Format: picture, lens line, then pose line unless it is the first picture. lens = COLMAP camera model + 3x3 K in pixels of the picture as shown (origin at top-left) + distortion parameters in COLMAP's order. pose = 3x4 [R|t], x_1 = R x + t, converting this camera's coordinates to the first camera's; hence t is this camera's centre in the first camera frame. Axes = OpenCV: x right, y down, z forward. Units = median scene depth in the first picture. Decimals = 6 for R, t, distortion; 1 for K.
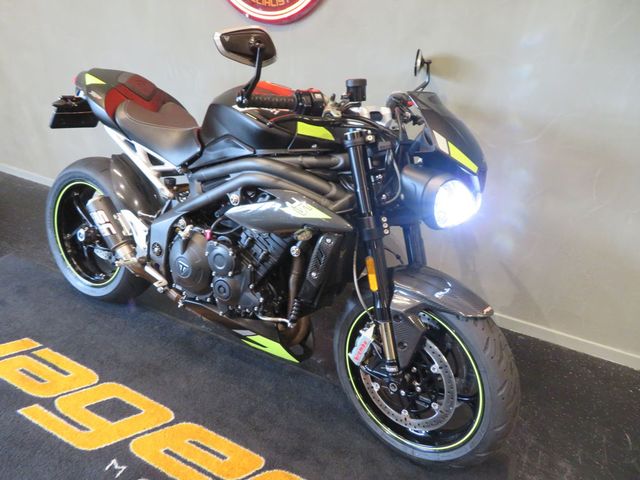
lens RADIAL K [[457.0, 0, 318.5], [0, 457.0, 241.8], [0, 0, 1]] dist [-0.014666, 0.016615]
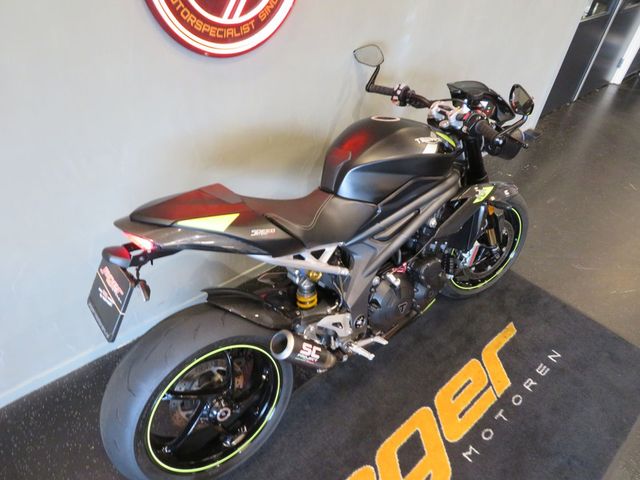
lens RADIAL K [[457.0, 0, 320.7], [0, 457.0, 236.1], [0, 0, 1]] dist [-0.014666, 0.016615]
pose [[0.353929, -0.593650, 0.722713, -1.079604], [0.407256, 0.793447, 0.452310, -0.666643], [-0.841948, 0.134243, 0.522591, 0.586676]]
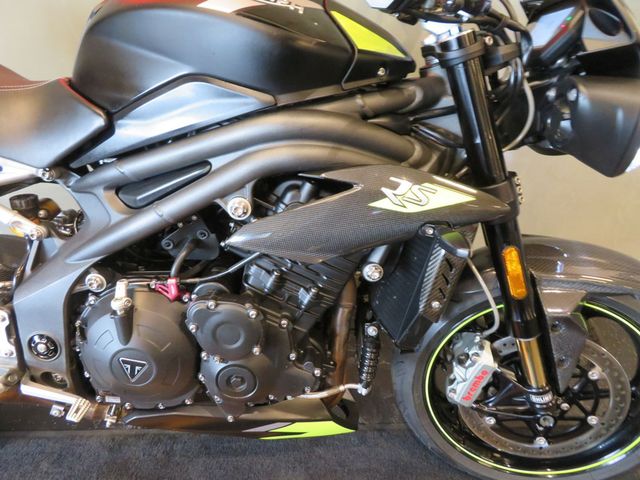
lens RADIAL K [[457.0, 0, 314.4], [0, 457.0, 240.7], [0, 0, 1]] dist [-0.014666, 0.016615]
pose [[0.866916, -0.273988, 0.416399, -0.302555], [0.234774, 0.961357, 0.143782, -0.102472], [-0.439703, -0.026887, 0.897741, 0.488597]]
